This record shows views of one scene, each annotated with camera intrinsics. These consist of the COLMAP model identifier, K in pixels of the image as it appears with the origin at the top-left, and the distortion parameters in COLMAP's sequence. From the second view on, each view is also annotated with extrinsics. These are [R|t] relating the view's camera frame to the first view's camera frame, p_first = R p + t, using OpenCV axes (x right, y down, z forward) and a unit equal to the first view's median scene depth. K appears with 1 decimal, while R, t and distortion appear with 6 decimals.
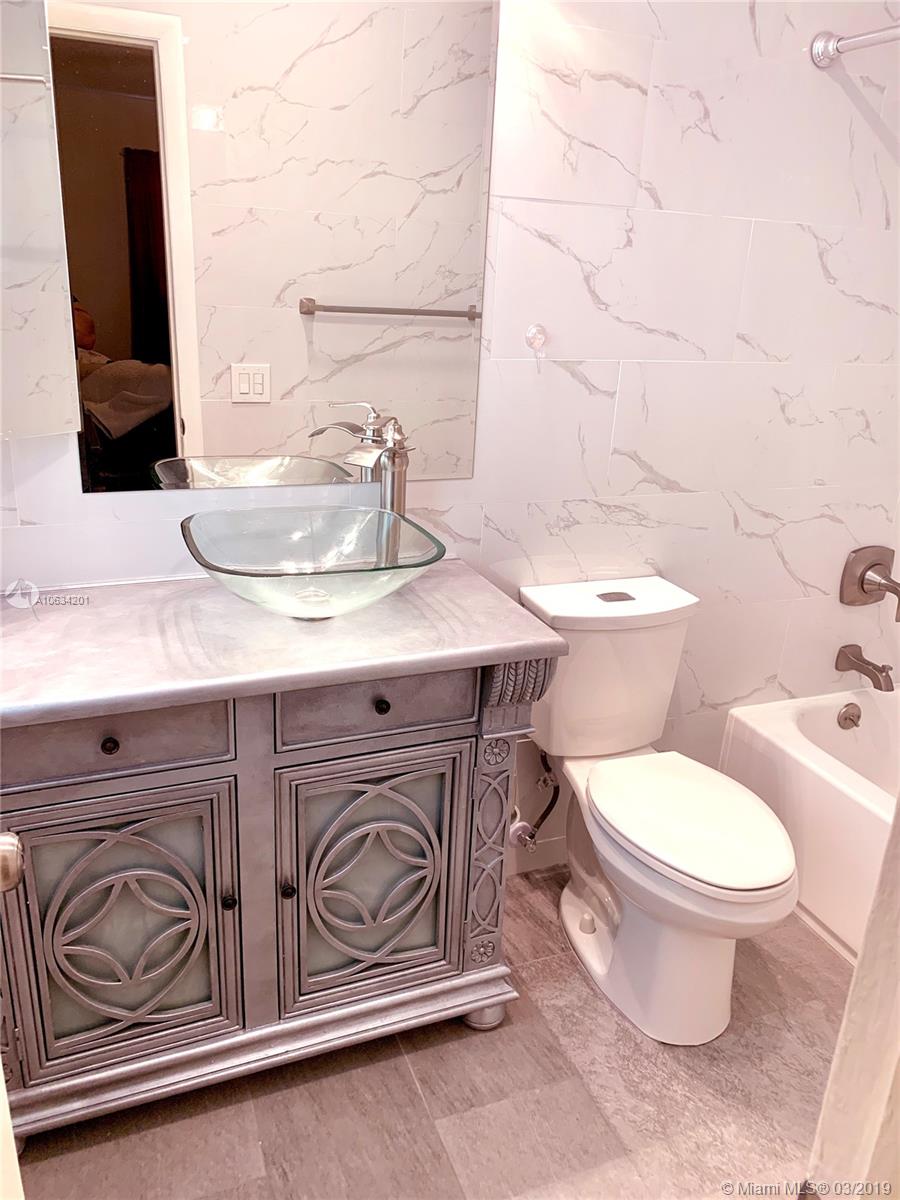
lens RADIAL K [[918.0, 0, 450.0], [0, 918.0, 600.0], [0, 0, 1]] dist [0.031405, -0.000186]
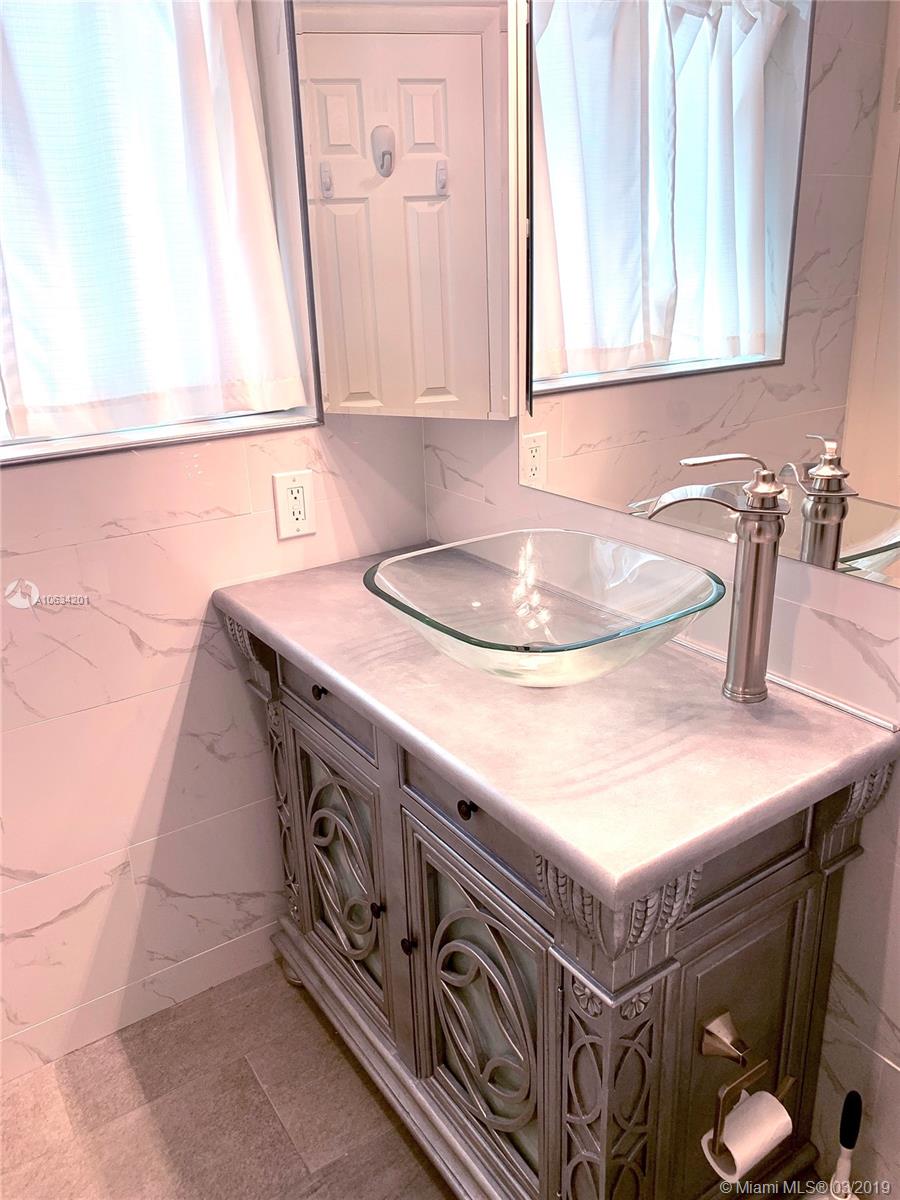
lens RADIAL K [[918.0, 0, 450.0], [0, 918.0, 600.0], [0, 0, 1]] dist [0.031405, -0.000186]
pose [[0.201506, 0.285127, -0.937069, 0.566655], [-0.300259, 0.928615, 0.217988, -0.198035], [0.932330, 0.237438, 0.272734, 0.708482]]
